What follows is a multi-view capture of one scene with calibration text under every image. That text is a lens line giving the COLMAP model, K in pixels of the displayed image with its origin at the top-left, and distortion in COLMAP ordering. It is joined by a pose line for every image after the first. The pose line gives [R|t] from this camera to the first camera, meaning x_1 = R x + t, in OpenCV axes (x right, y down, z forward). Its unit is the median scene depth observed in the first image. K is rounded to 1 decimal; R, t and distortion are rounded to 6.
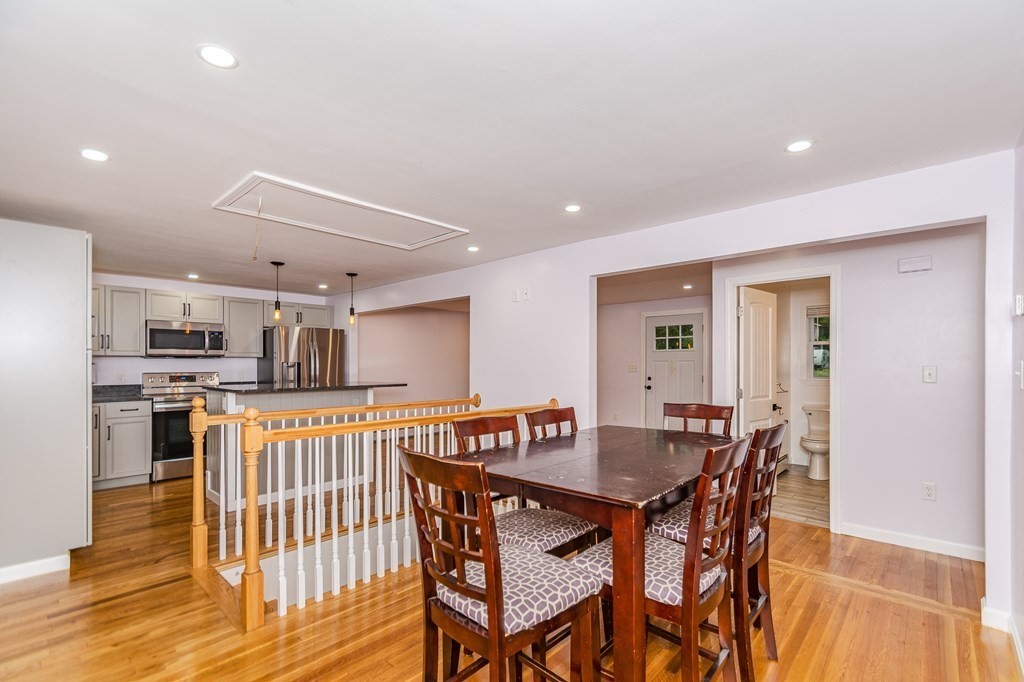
lens RADIAL K [[459.7, 0, 514.4], [0, 459.7, 358.8], [0, 0, 1]] dist [0.001585, -0.000012]
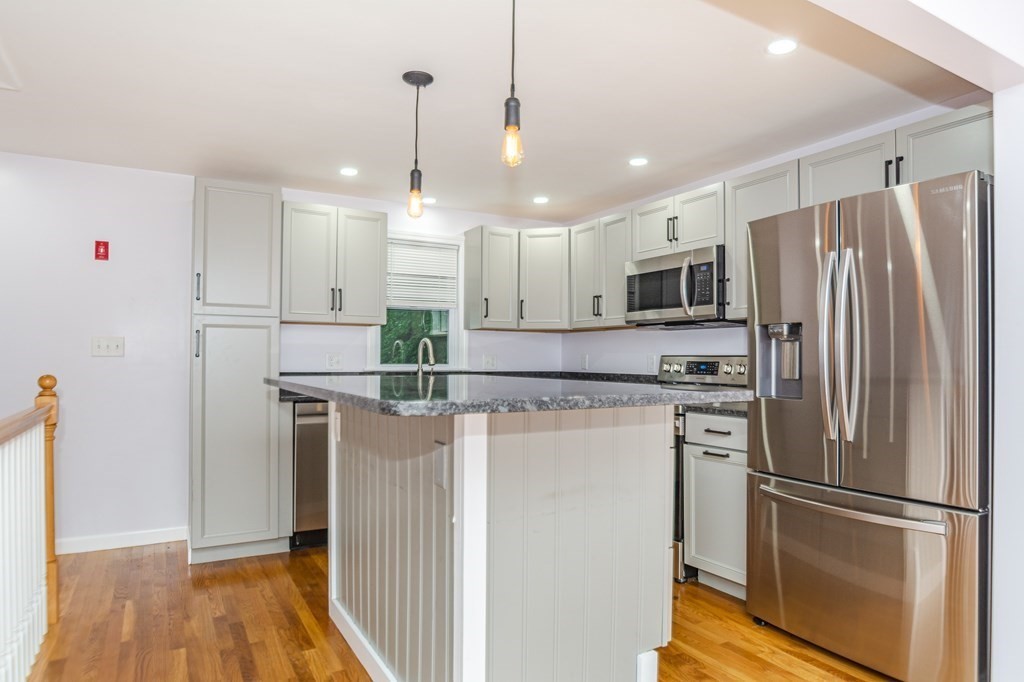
lens RADIAL K [[621.9, 0, 516.5], [0, 621.9, 347.7], [0, 0, 1]] dist [-0.040512, 0.000944]
pose [[-0.299291, -0.015536, -0.954035, -0.013855], [0.005272, 0.999825, -0.017936, 0.036119], [0.954147, -0.010398, -0.299157, 1.141379]]
